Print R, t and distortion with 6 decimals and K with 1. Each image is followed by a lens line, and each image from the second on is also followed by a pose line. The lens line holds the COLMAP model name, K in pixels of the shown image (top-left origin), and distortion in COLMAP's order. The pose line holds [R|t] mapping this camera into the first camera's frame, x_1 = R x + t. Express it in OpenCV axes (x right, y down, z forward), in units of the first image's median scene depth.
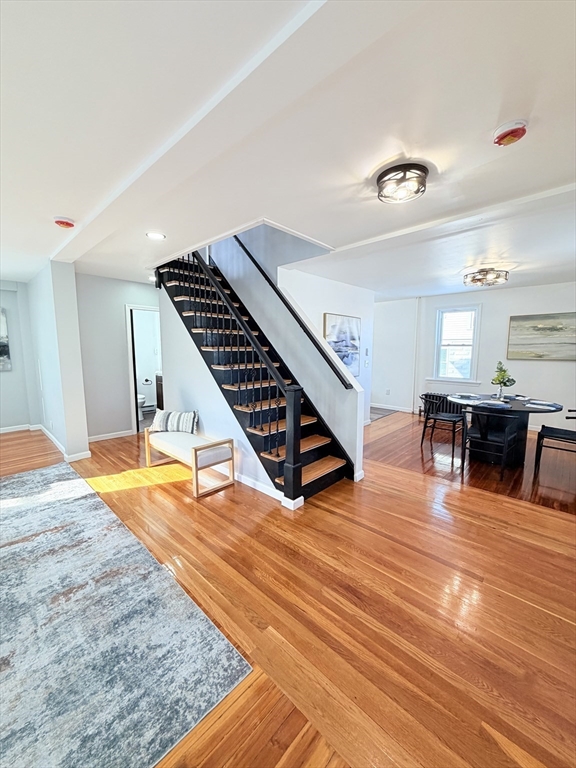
lens RADIAL K [[304.7, 0, 287.0], [0, 304.7, 381.9], [0, 0, 1]] dist [-0.000056, -0.000060]
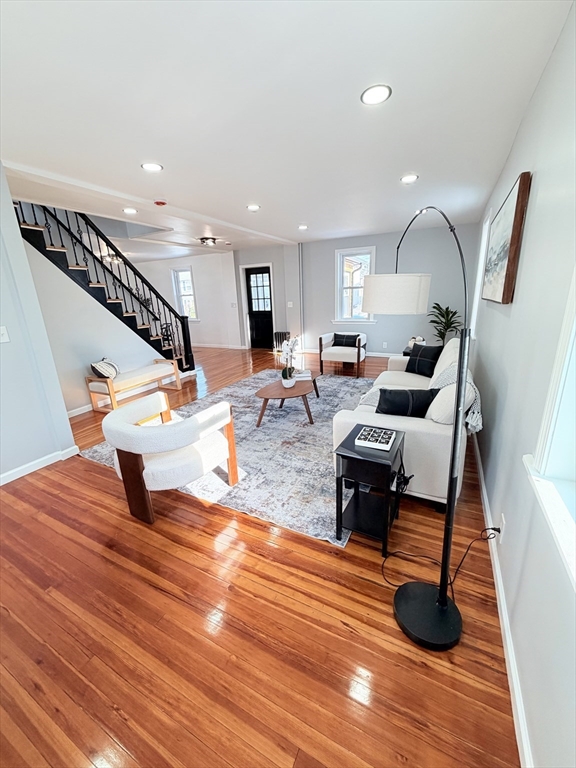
lens RADIAL K [[304.7, 0, 288.0], [0, 304.7, 383.1], [0, 0, 1]] dist [-0.000056, -0.000060]
pose [[-0.279462, -0.263034, 0.923425, -1.915335], [0.148594, 0.938309, 0.312244, -0.086054], [-0.948589, 0.224475, -0.223137, 0.769246]]
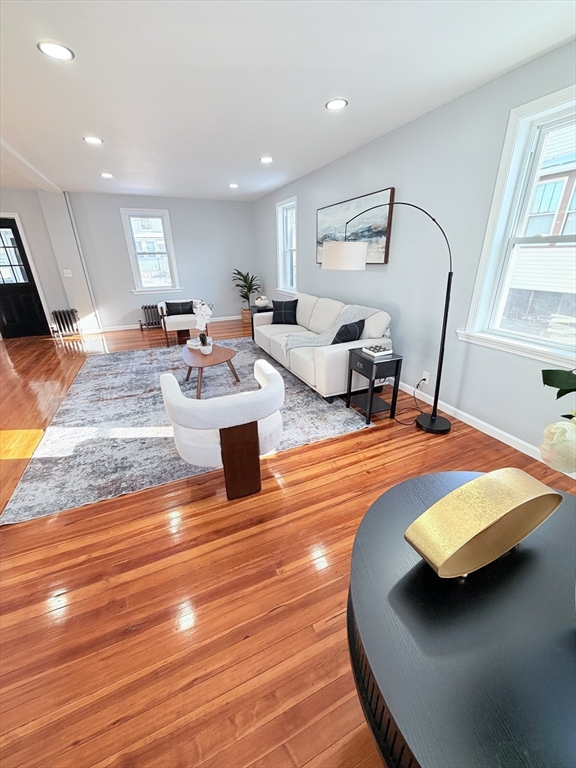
lens RADIAL K [[304.7, 0, 287.7], [0, 304.7, 382.8], [0, 0, 1]] dist [-0.000056, -0.000060]
pose [[-0.921814, -0.138608, 0.362004, -1.563905], [0.057963, 0.874097, 0.482281, -0.149426], [-0.383275, 0.465557, -0.797720, 1.356579]]
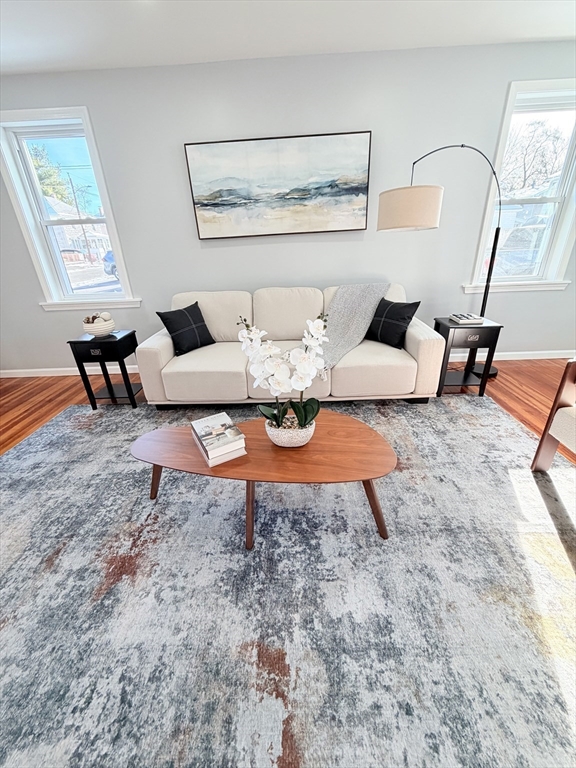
lens RADIAL K [[304.7, 0, 288.6], [0, 304.7, 382.7], [0, 0, 1]] dist [-0.000056, -0.000060]
pose [[-0.732966, 0.306729, -0.607189, -0.600547], [-0.039283, 0.872002, 0.487923, -0.015736], [0.679130, 0.381483, -0.627099, 0.761493]]
